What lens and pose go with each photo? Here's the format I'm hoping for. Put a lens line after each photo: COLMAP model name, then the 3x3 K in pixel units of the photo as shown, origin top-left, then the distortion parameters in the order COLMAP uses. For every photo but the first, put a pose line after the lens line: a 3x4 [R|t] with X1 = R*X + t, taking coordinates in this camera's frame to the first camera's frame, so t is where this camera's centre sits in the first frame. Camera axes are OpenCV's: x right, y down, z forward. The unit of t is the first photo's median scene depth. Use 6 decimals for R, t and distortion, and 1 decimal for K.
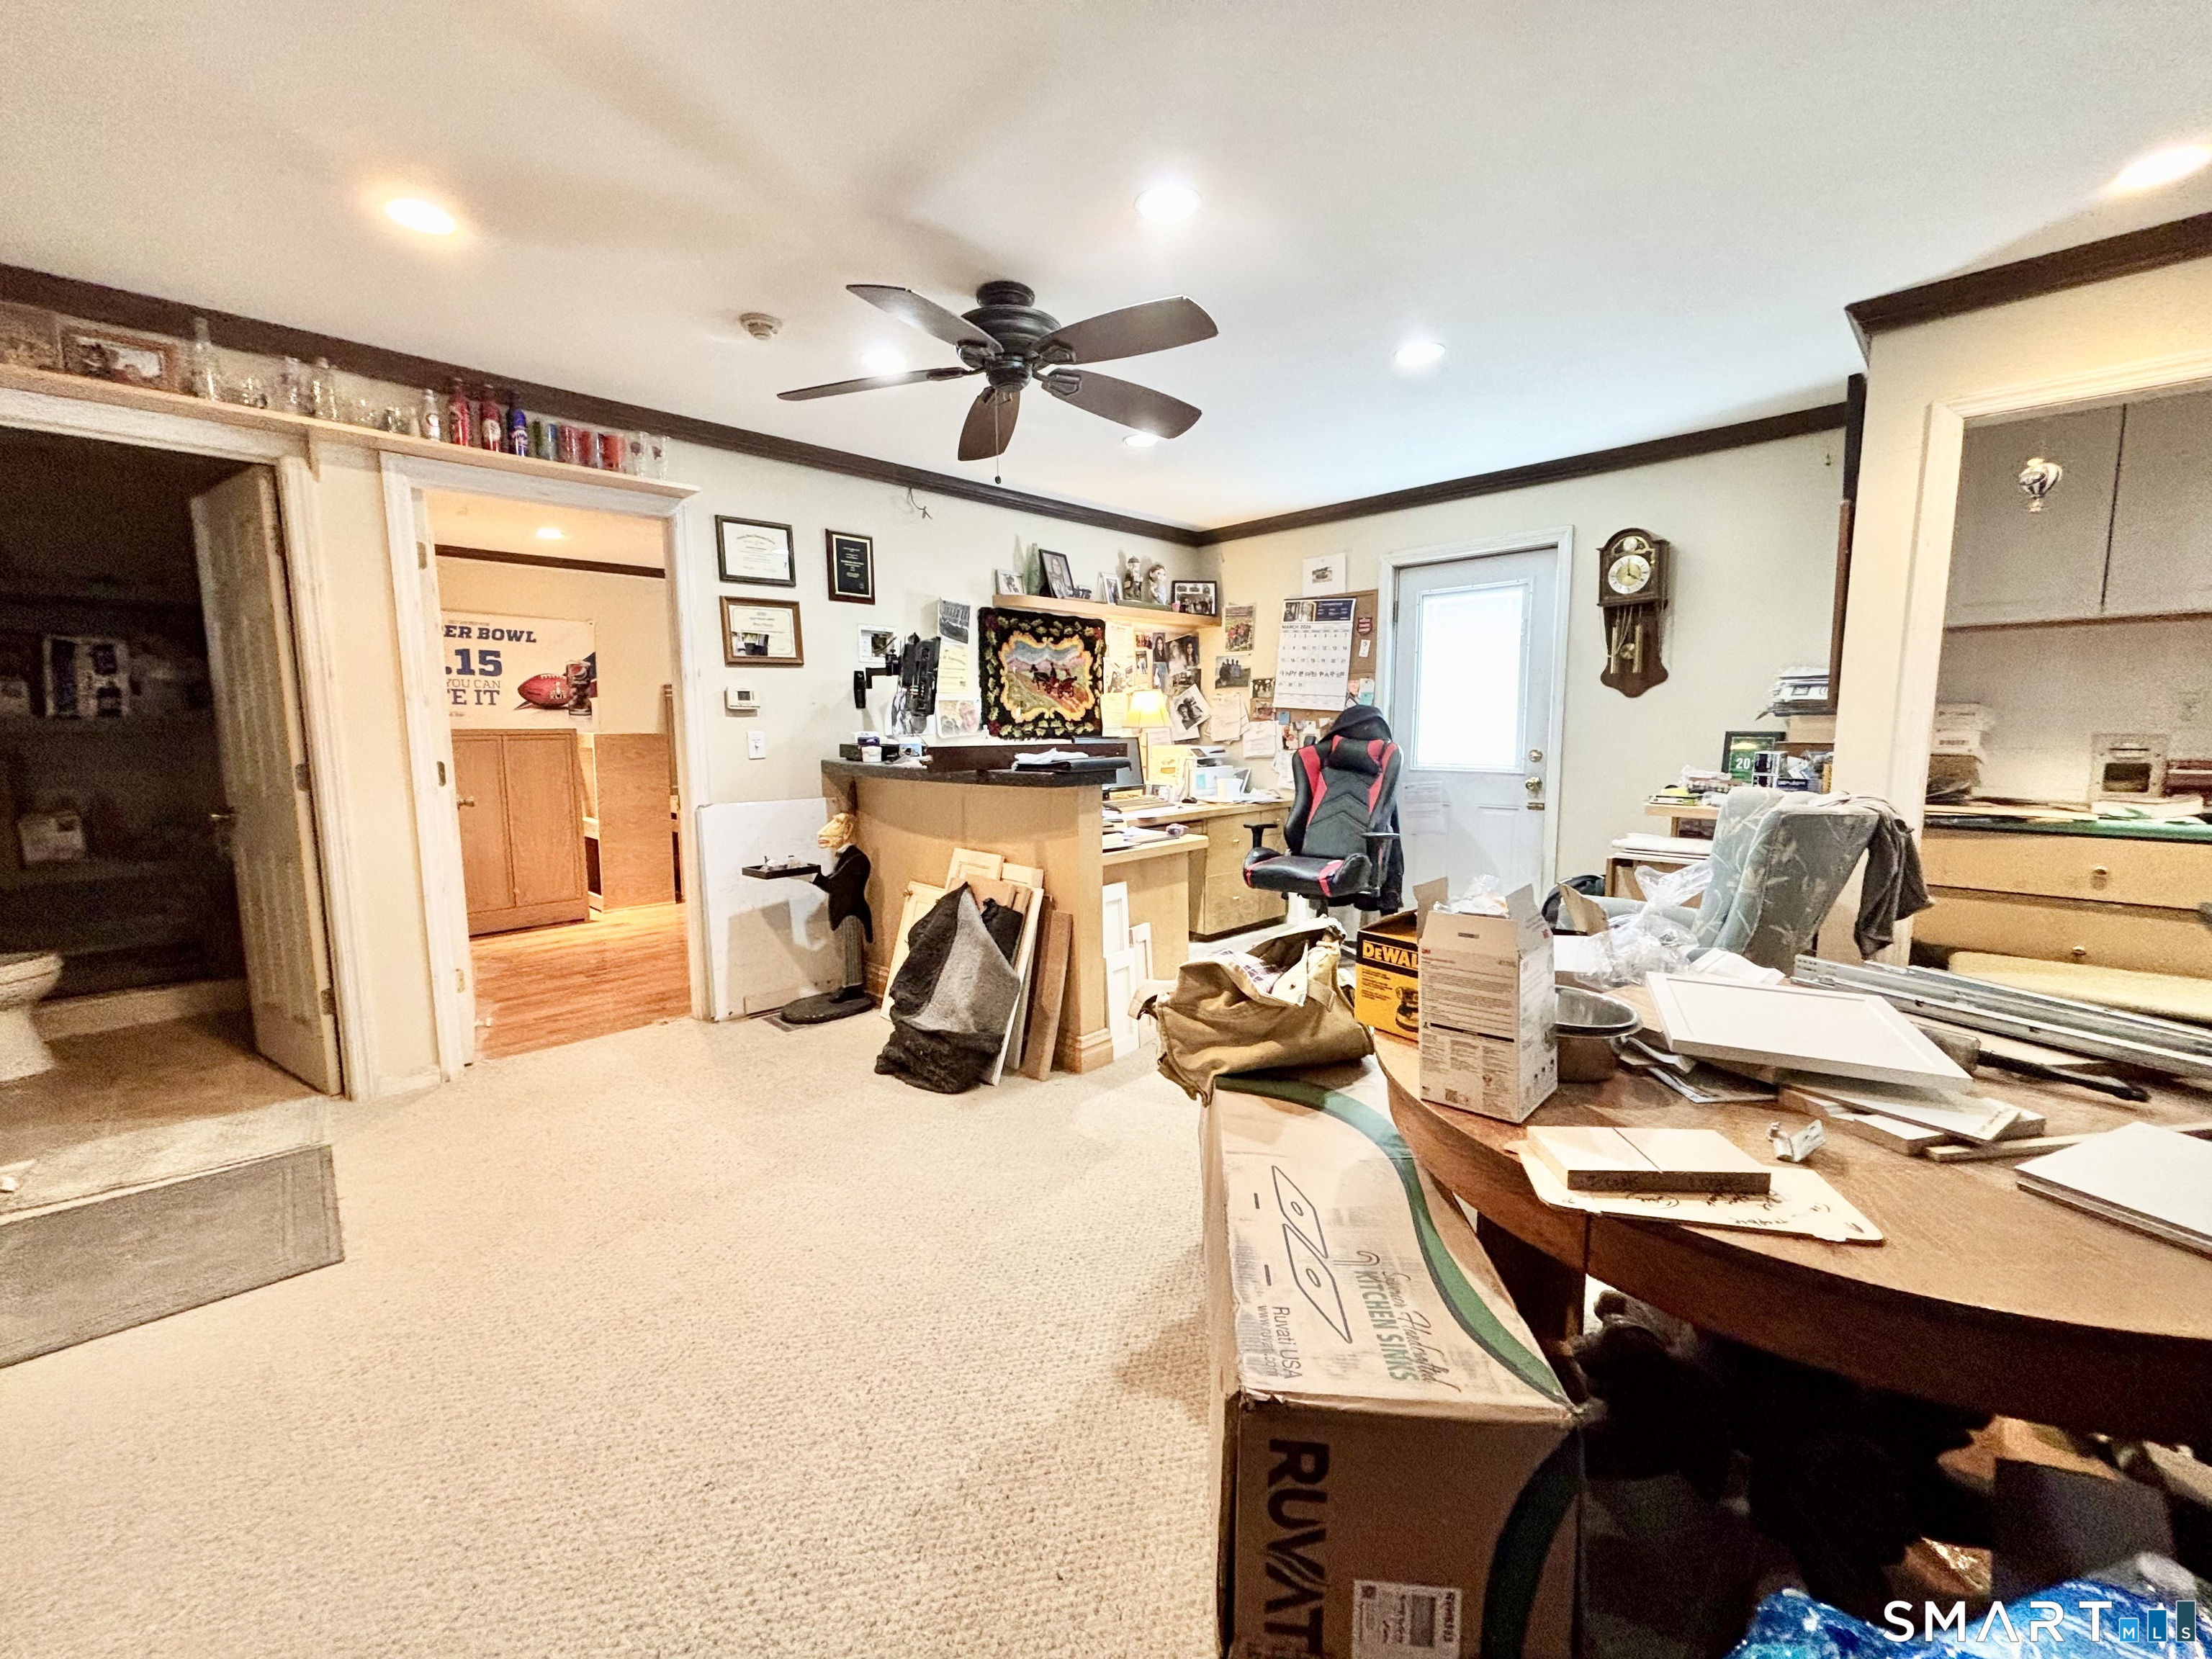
lens RADIAL K [[898.3, 0, 1103.3], [0, 898.3, 829.6], [0, 0, 1]] dist [0.003766, 0.000518]
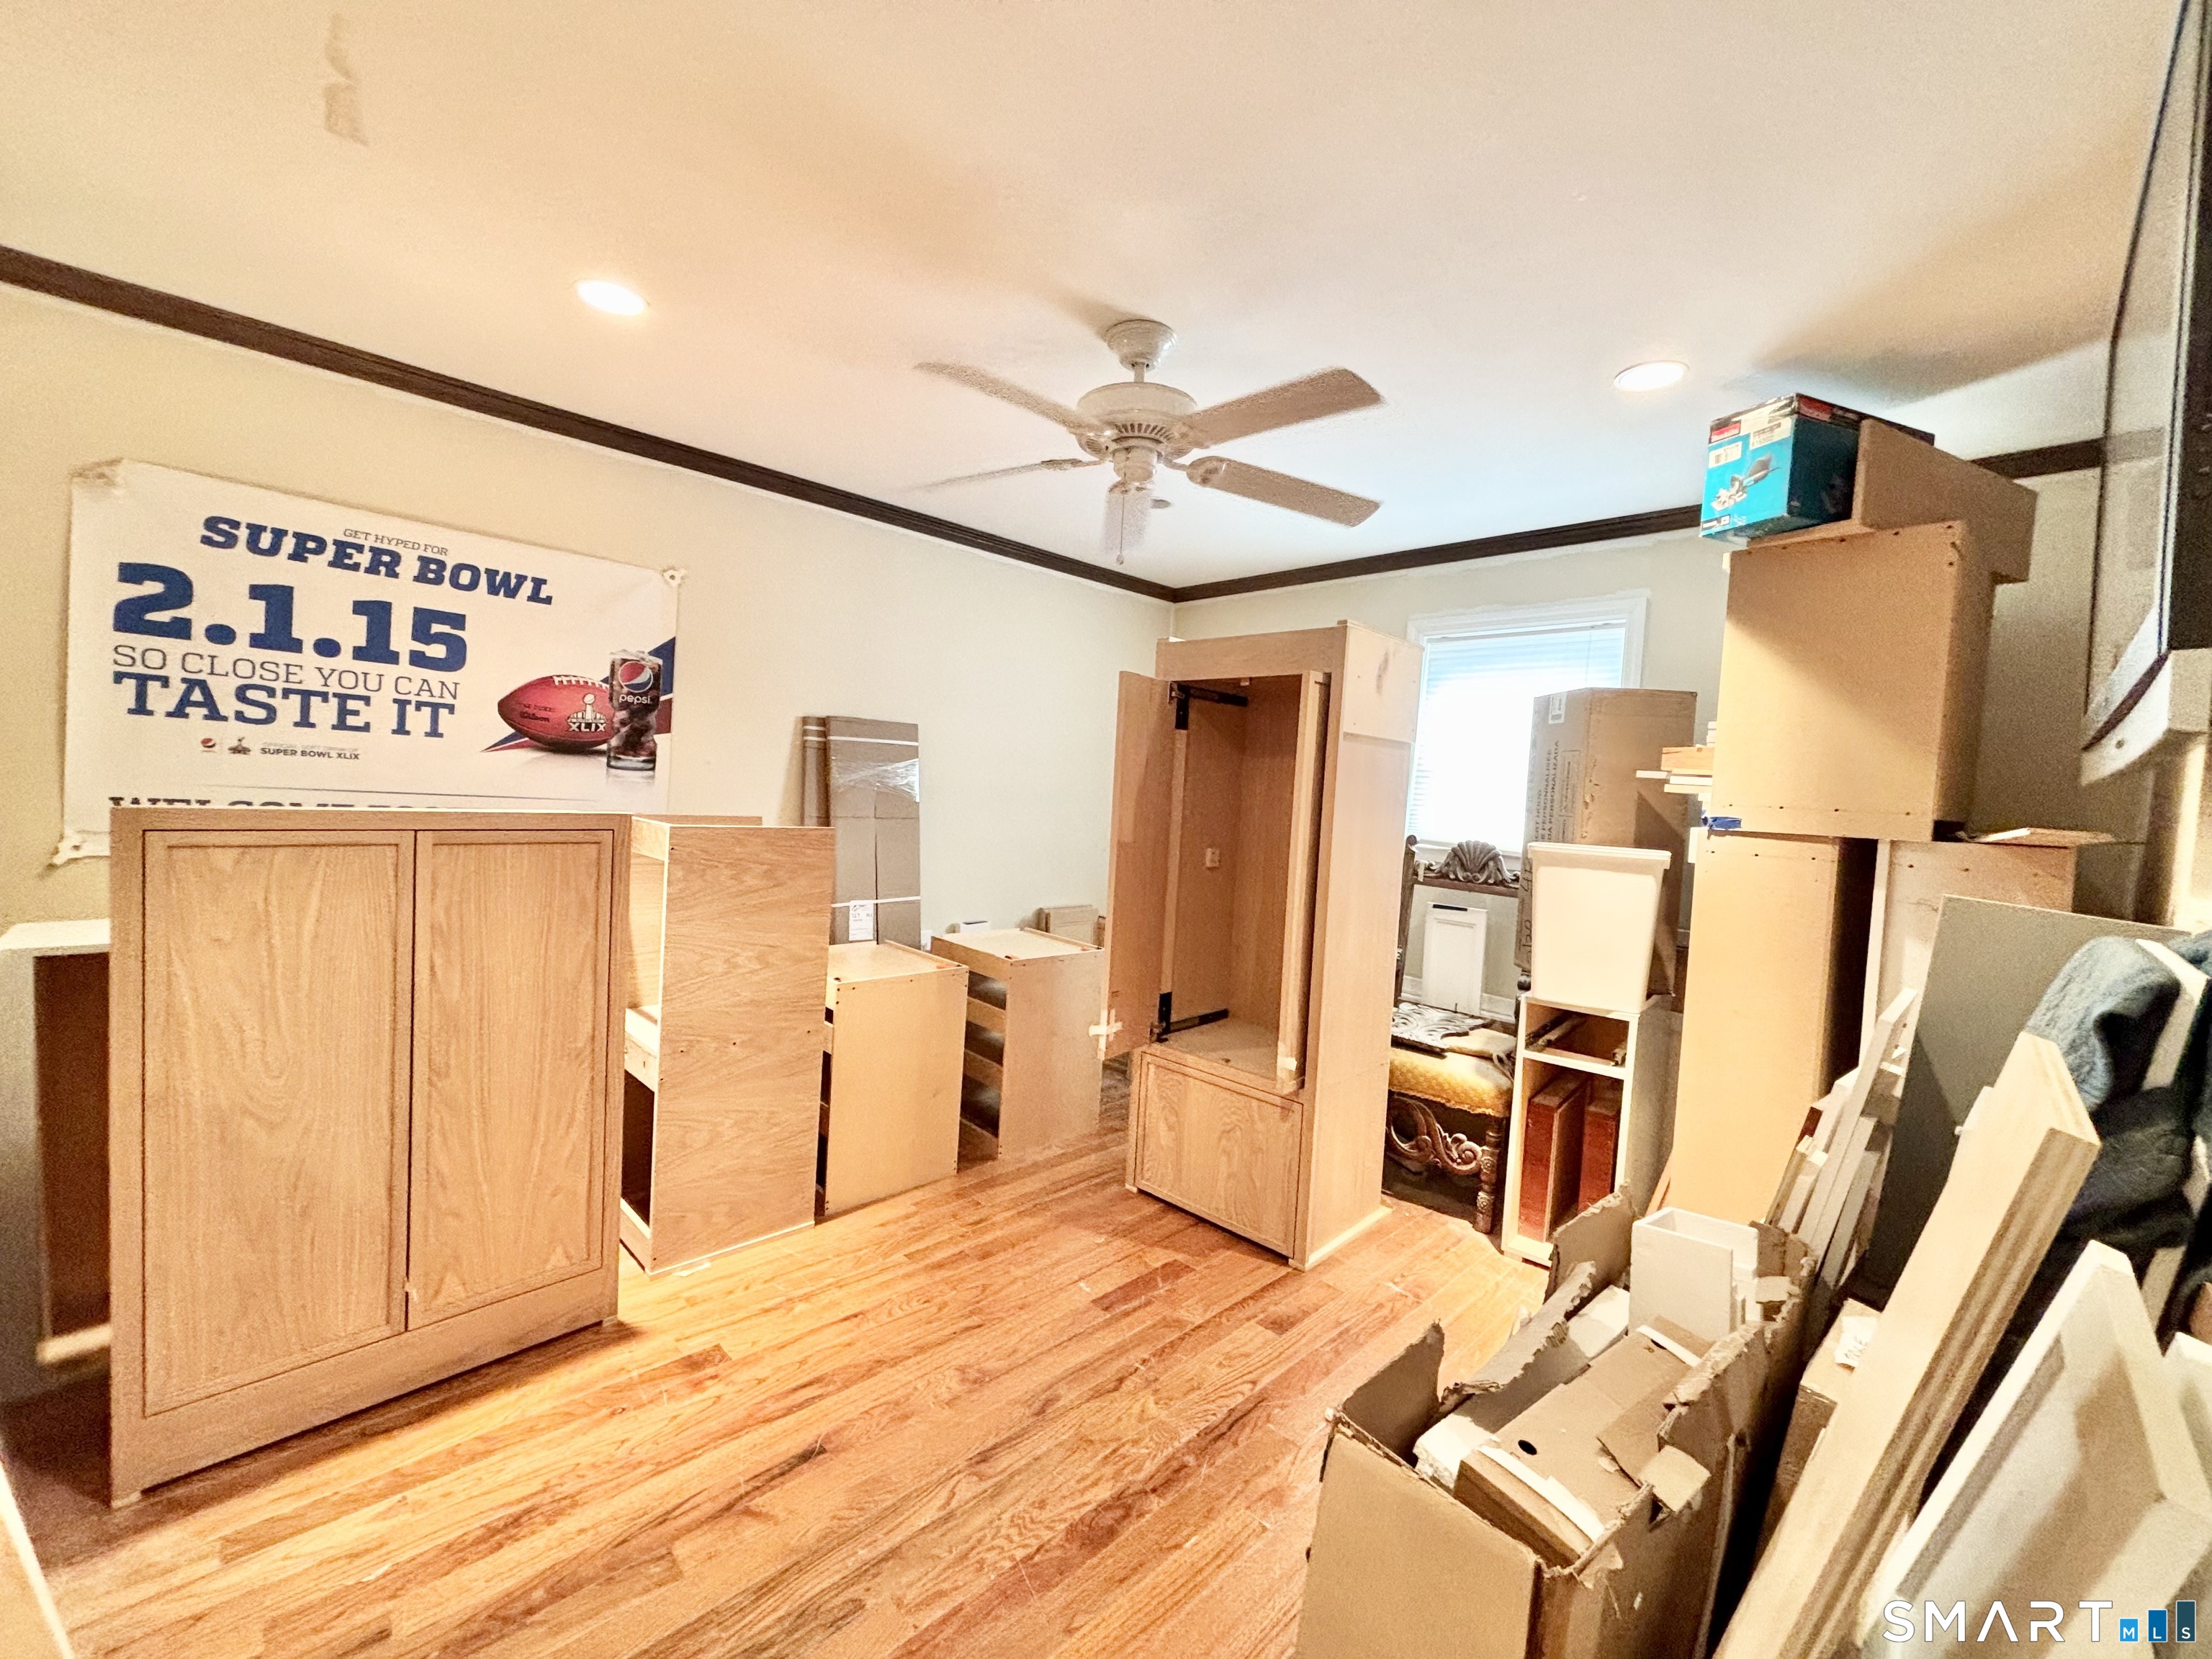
lens RADIAL K [[898.3, 0, 1108.9], [0, 898.3, 832.5], [0, 0, 1]] dist [0.003766, 0.000518]
pose [[0.998308, 0.058137, -0.000752, -0.356198], [-0.058048, 0.995874, -0.069747, -0.082131], [-0.003306, 0.069673, 0.997564, 0.576517]]
